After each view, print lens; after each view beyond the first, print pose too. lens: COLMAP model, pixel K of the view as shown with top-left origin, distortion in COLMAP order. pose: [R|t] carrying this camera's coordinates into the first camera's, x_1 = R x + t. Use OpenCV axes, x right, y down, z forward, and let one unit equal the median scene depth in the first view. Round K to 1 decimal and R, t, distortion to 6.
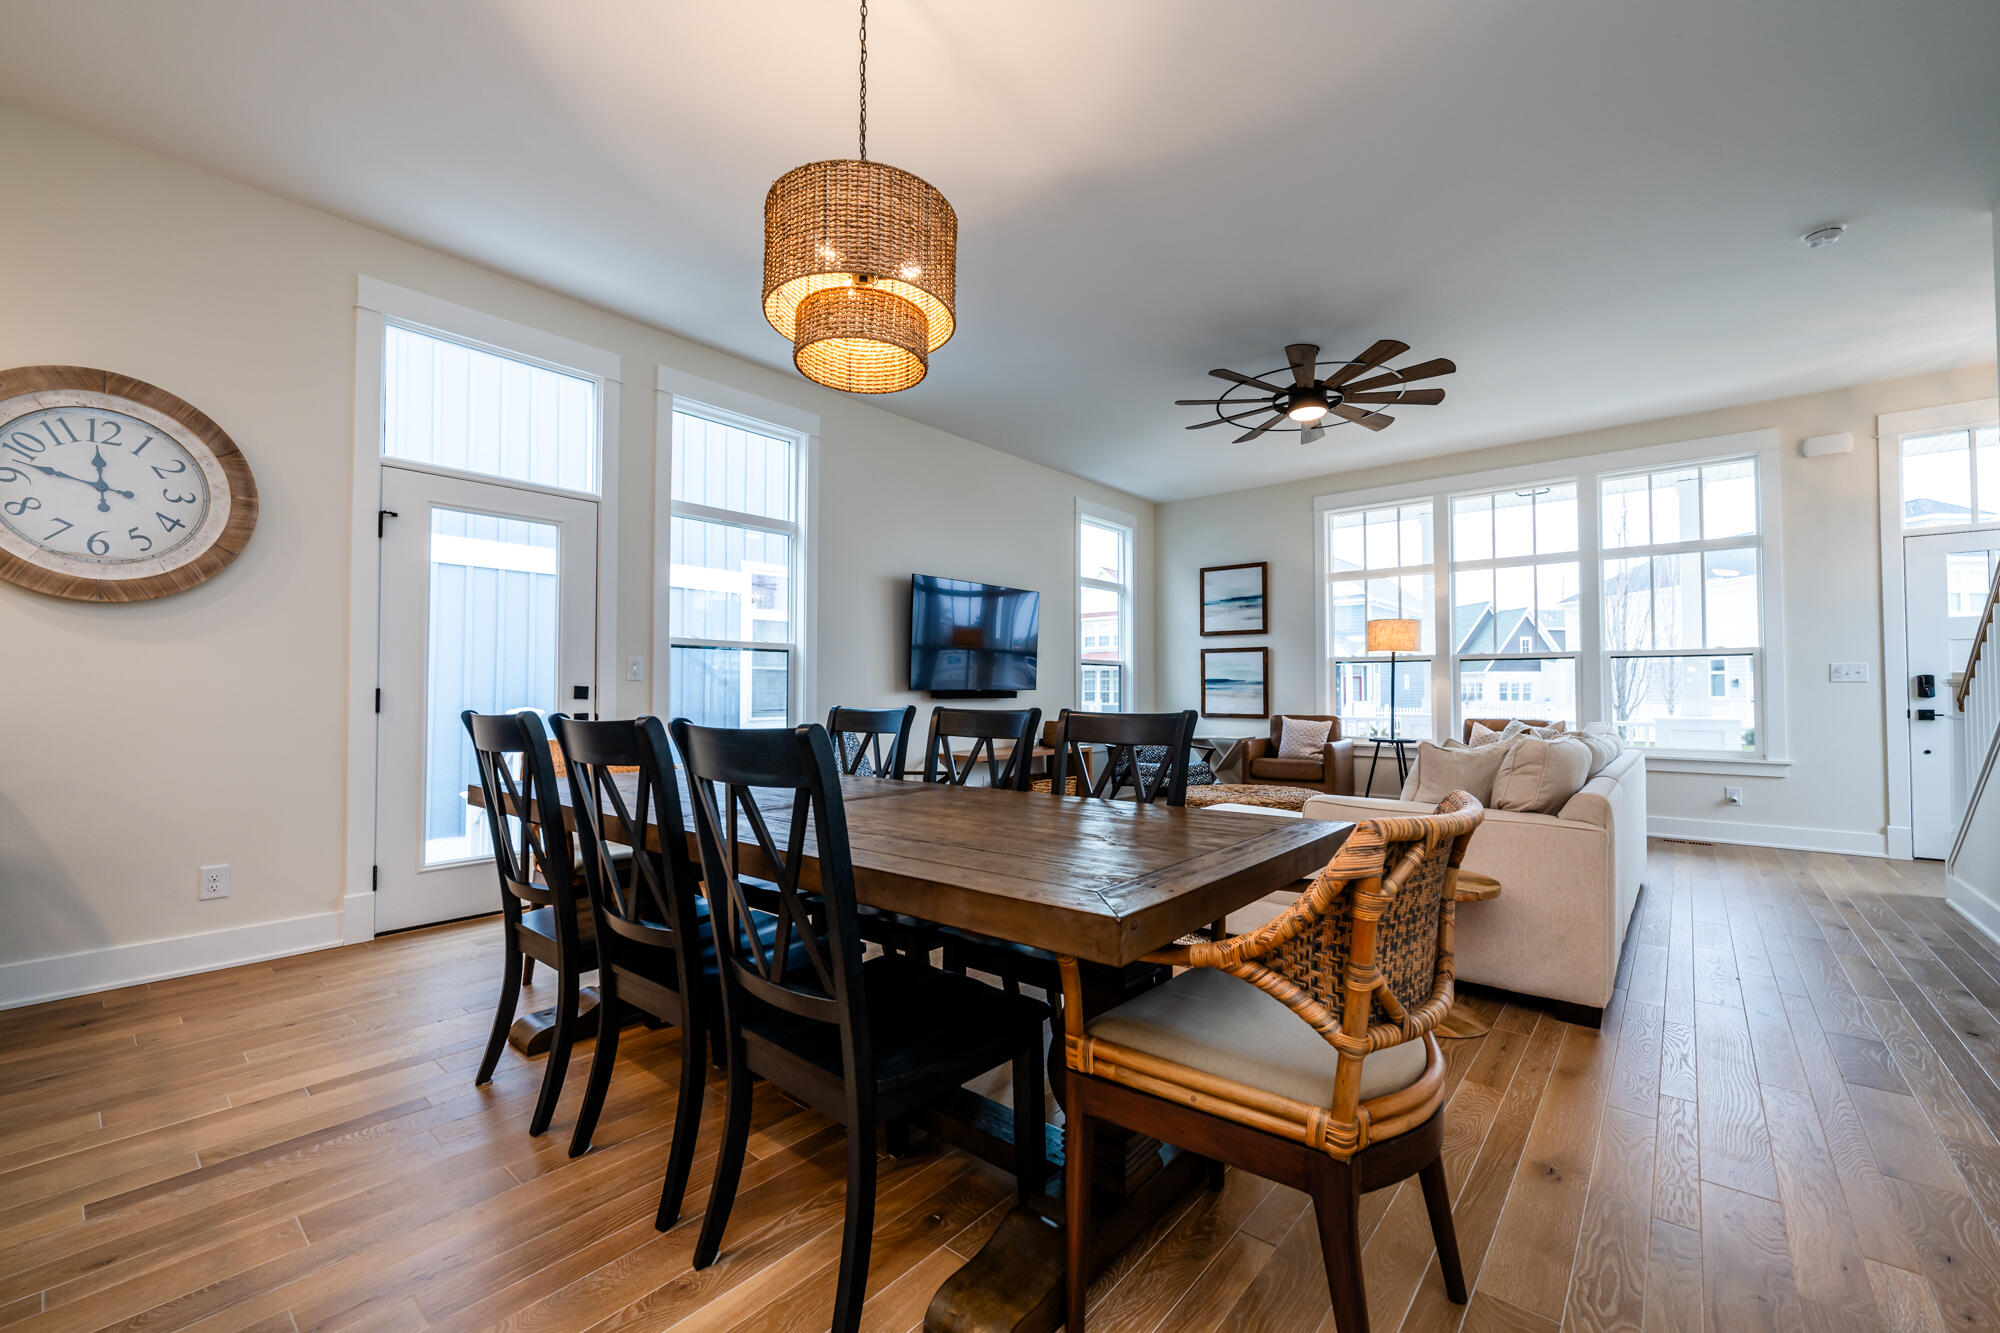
lens RADIAL K [[808.8, 0, 1015.8], [0, 808.8, 672.0], [0, 0, 1]] dist [-0.002630, 0.001094]
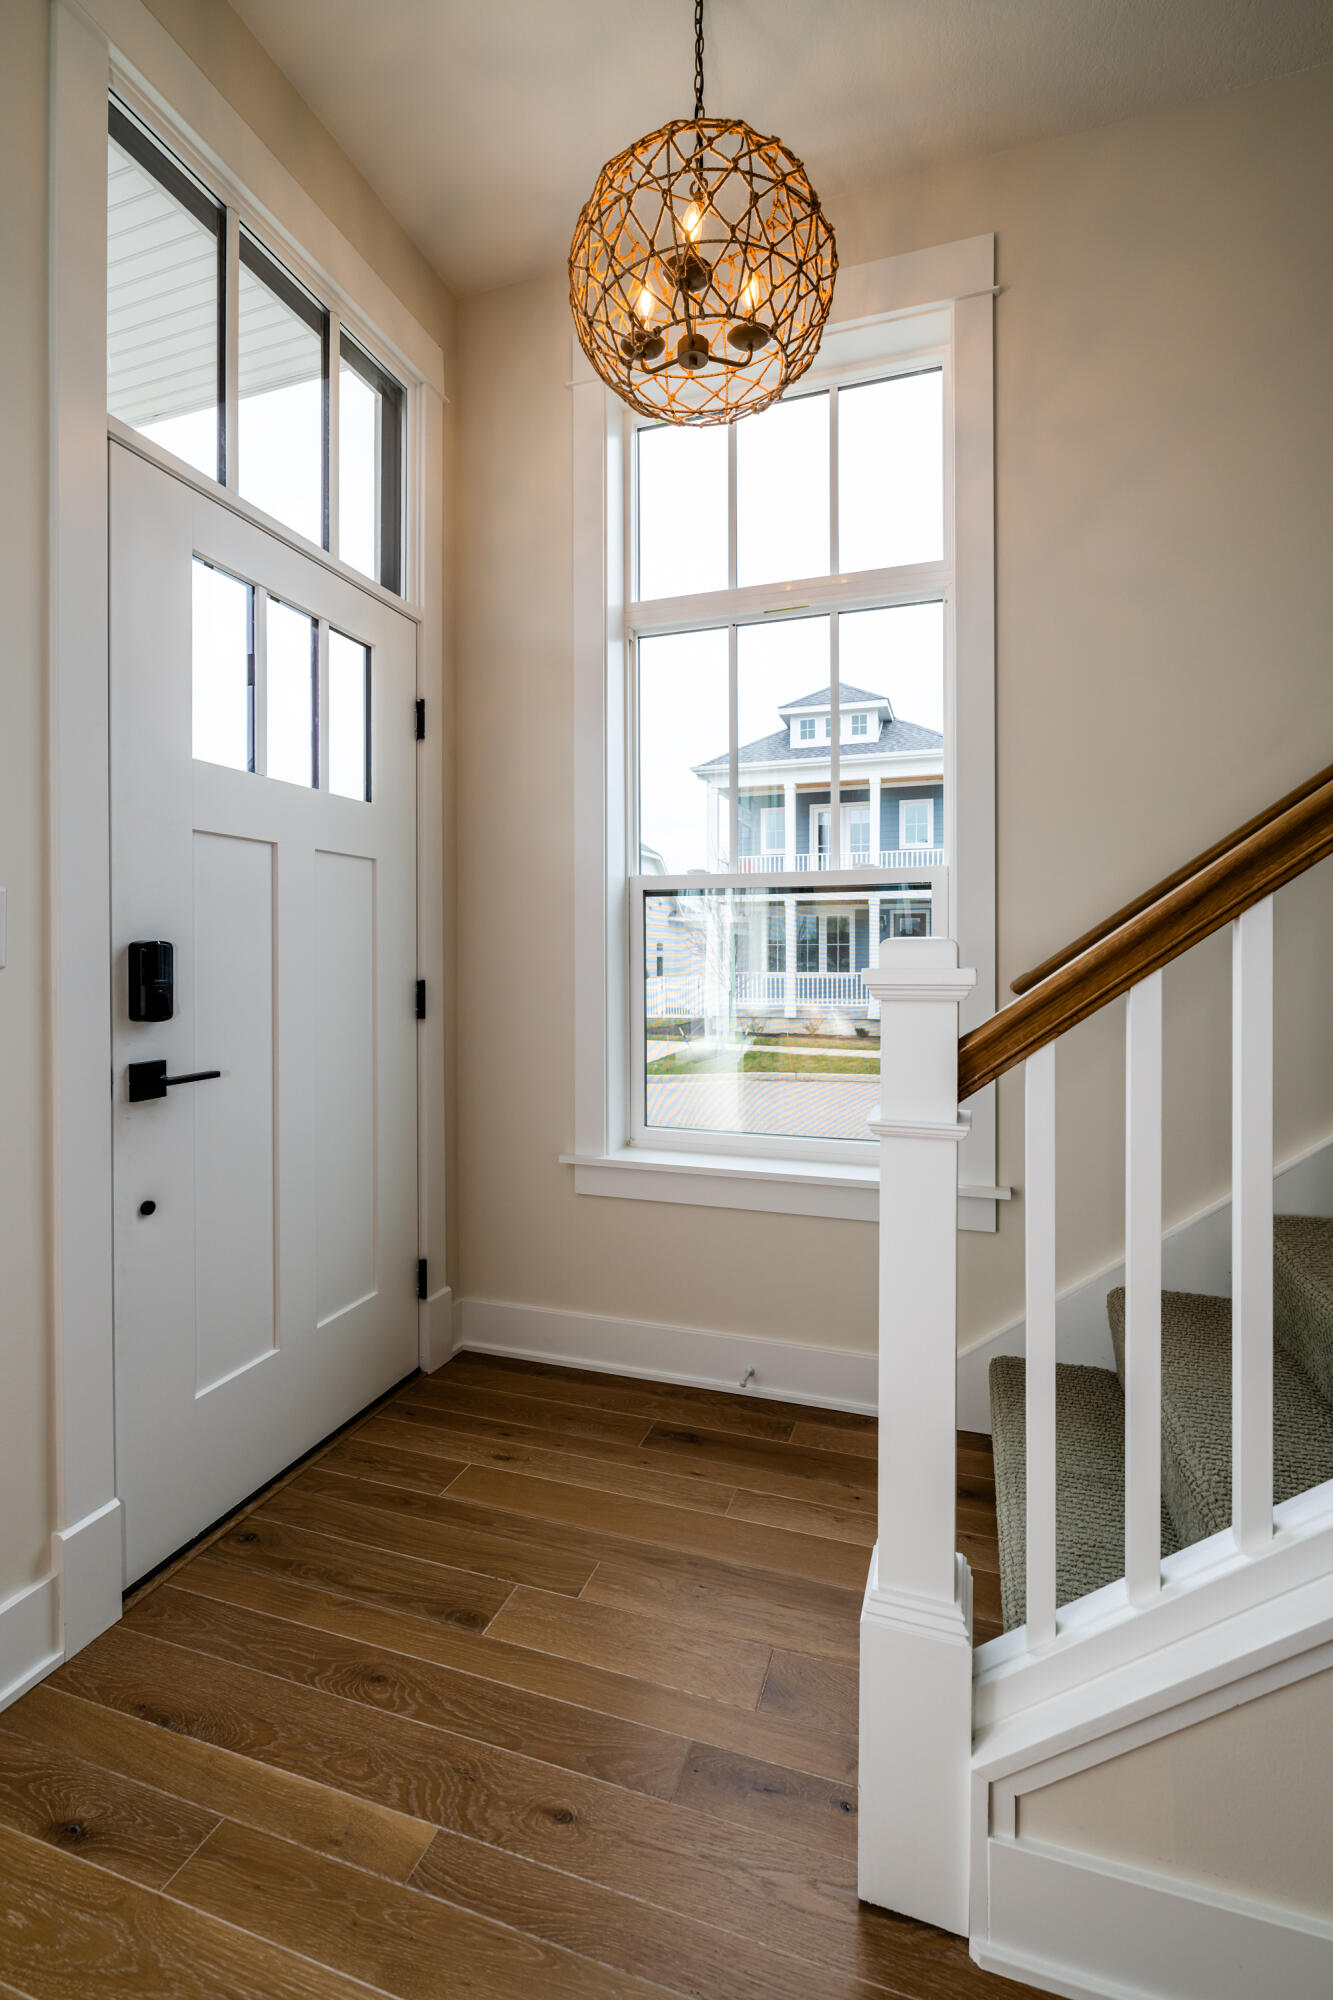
lens RADIAL K [[866.3, 0, 675.6], [0, 866.3, 971.6], [0, 0, 1]] dist [-0.010635, 0.000060]
pose [[-0.365858, -0.018488, 0.930487, 0.849733], [-0.026539, 0.999603, 0.009426, 0.008320], [-0.930292, -0.021246, -0.366203, 0.989244]]
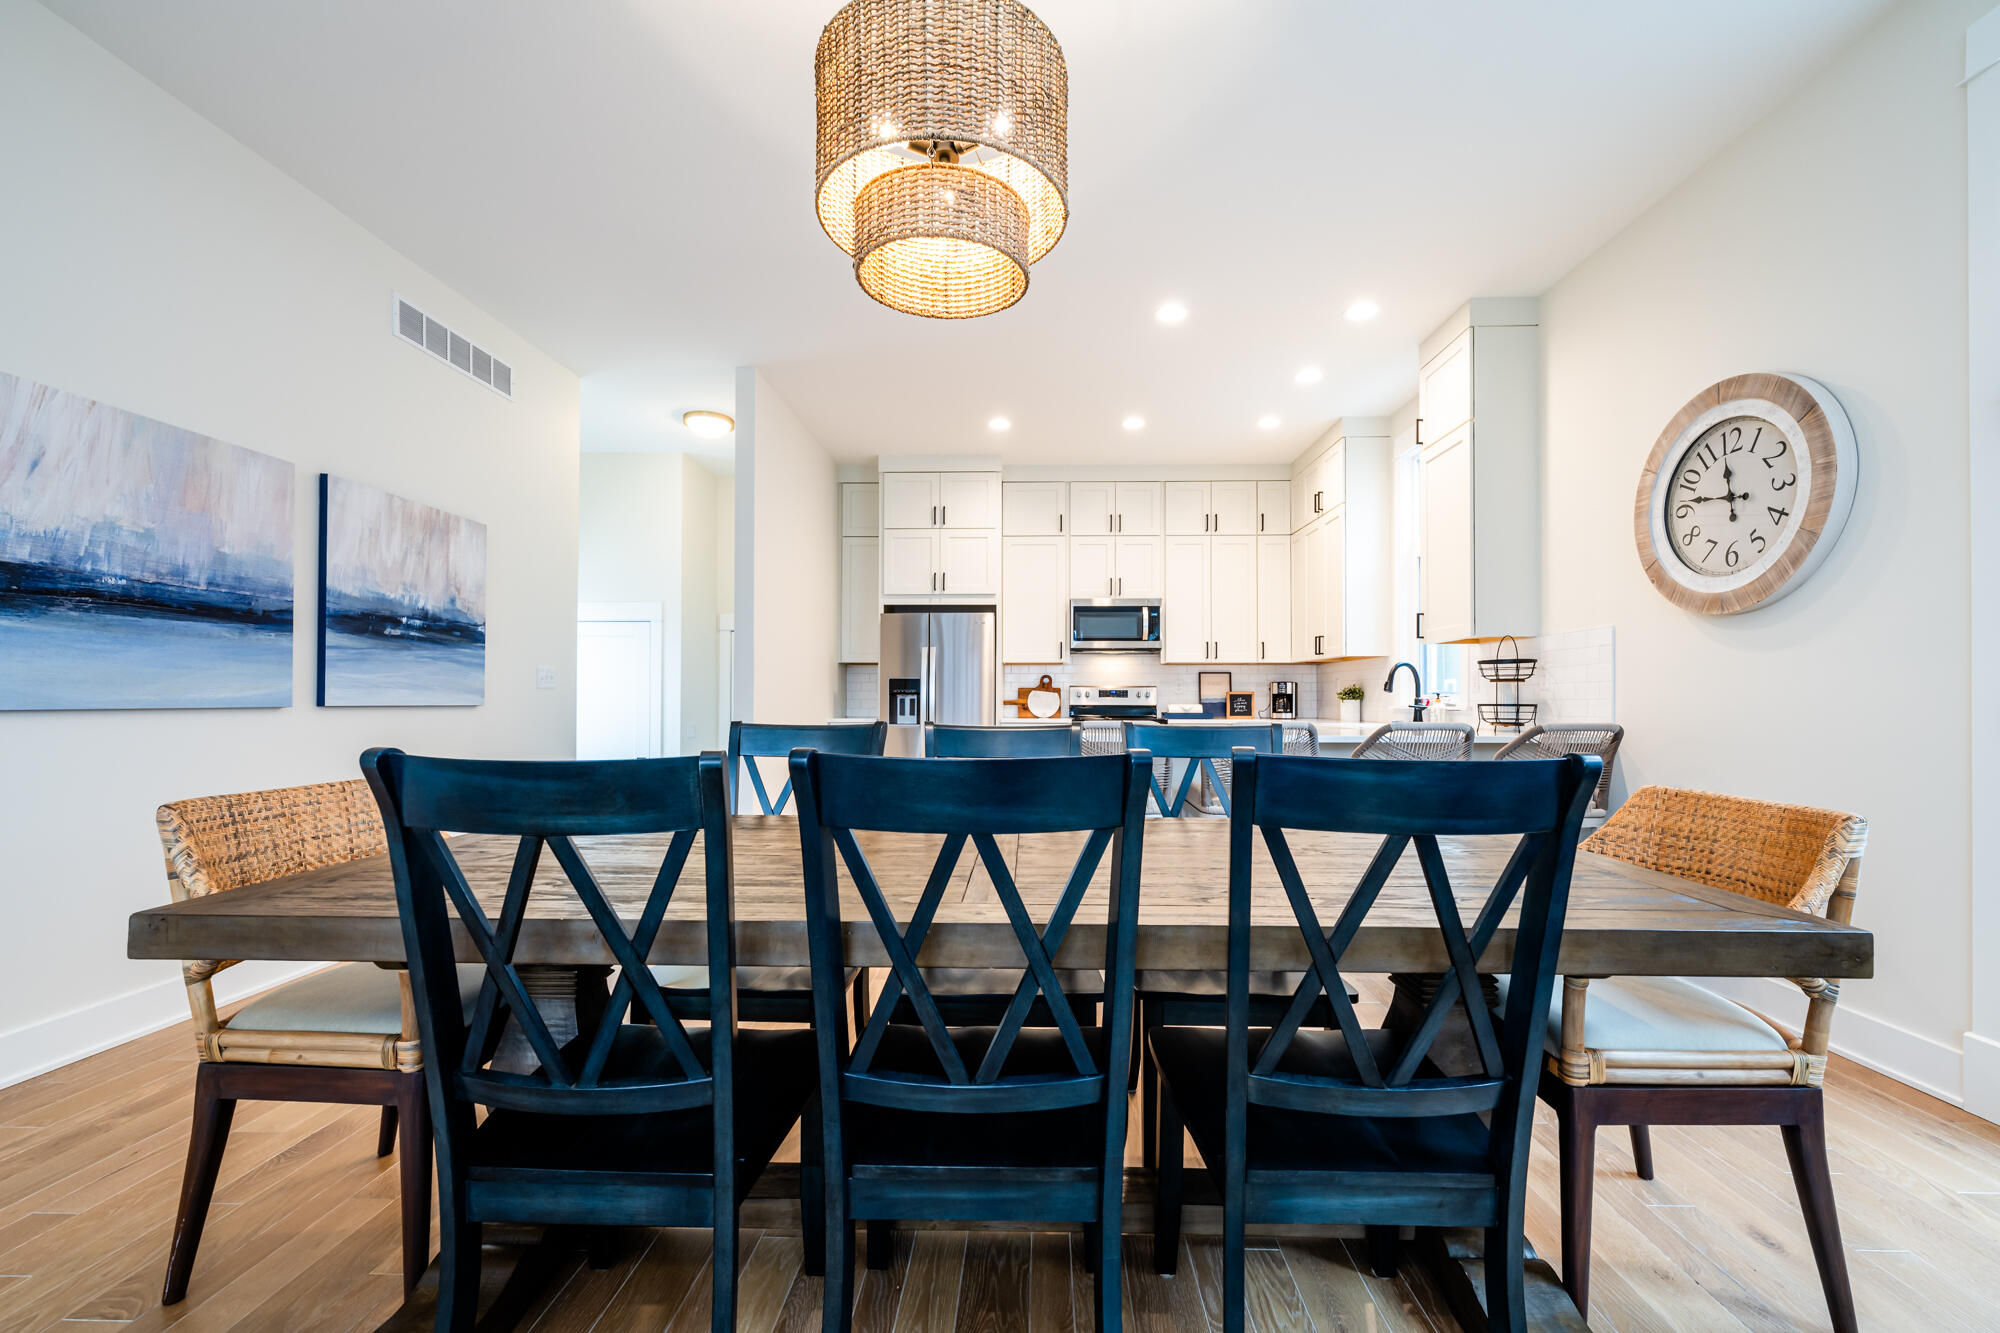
lens RADIAL K [[779.5, 0, 1014.0], [0, 779.5, 700.7], [0, 0, 1]] dist [0.001948, -0.000384]
pose [[-0.785051, -0.001750, -0.619428, 0.086939], [0.013037, 0.999728, -0.019346, 0.015394], [0.619294, -0.023263, -0.784815, 0.708928]]
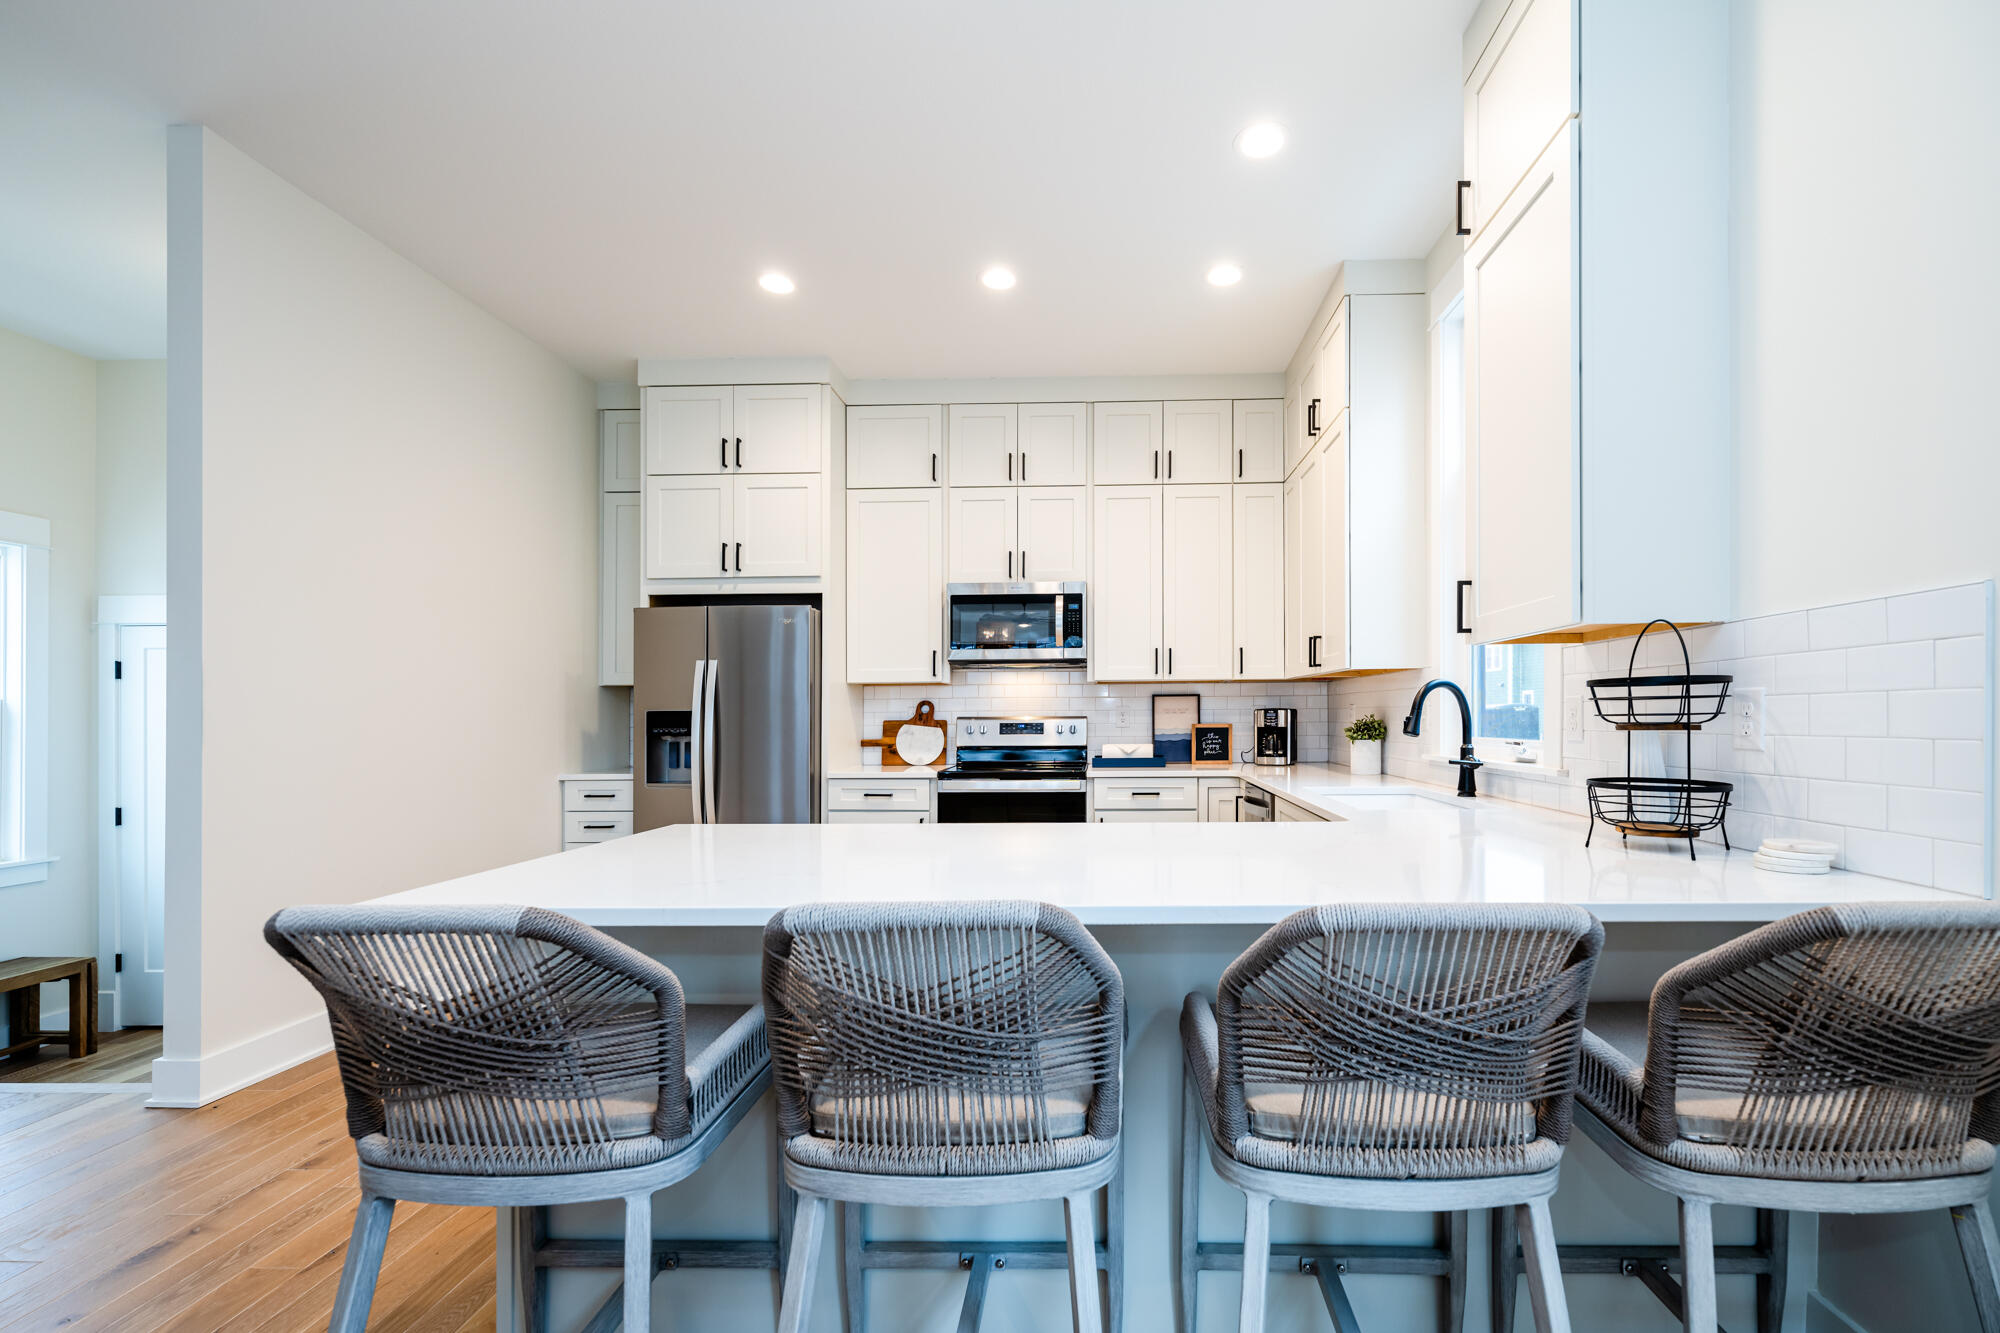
lens RADIAL K [[808.8, 0, 1090.4], [0, 808.8, 740.0], [0, 0, 1]] dist [-0.002630, 0.001094]
pose [[-0.773062, 0.025157, -0.633832, -0.382466], [0.023740, 0.999661, 0.010722, -0.017220], [0.633887, -0.006759, -0.773396, 0.513733]]
